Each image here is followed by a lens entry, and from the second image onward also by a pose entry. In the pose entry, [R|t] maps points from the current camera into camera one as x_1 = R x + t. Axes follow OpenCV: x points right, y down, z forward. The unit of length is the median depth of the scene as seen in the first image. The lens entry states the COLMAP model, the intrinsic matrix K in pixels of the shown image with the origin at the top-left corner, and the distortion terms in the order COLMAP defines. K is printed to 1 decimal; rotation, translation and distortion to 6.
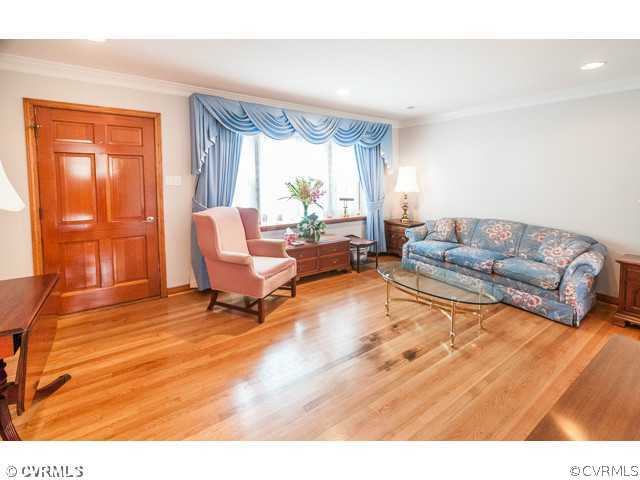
lens RADIAL K [[287.9, 0, 321.8], [0, 287.9, 203.4], [0, 0, 1]] dist [-0.000394, -0.000138]
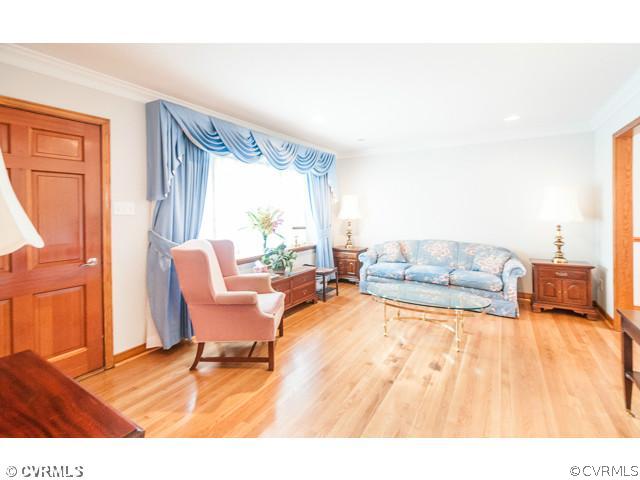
lens RADIAL K [[291.8, 0, 323.8], [0, 291.8, 217.6], [0, 0, 1]] dist [-0.000051, -0.000195]
pose [[0.923006, -0.023484, 0.384068, -0.294567], [0.047811, 0.997400, -0.053914, 0.010986], [-0.381803, 0.068126, 0.921729, 0.080813]]
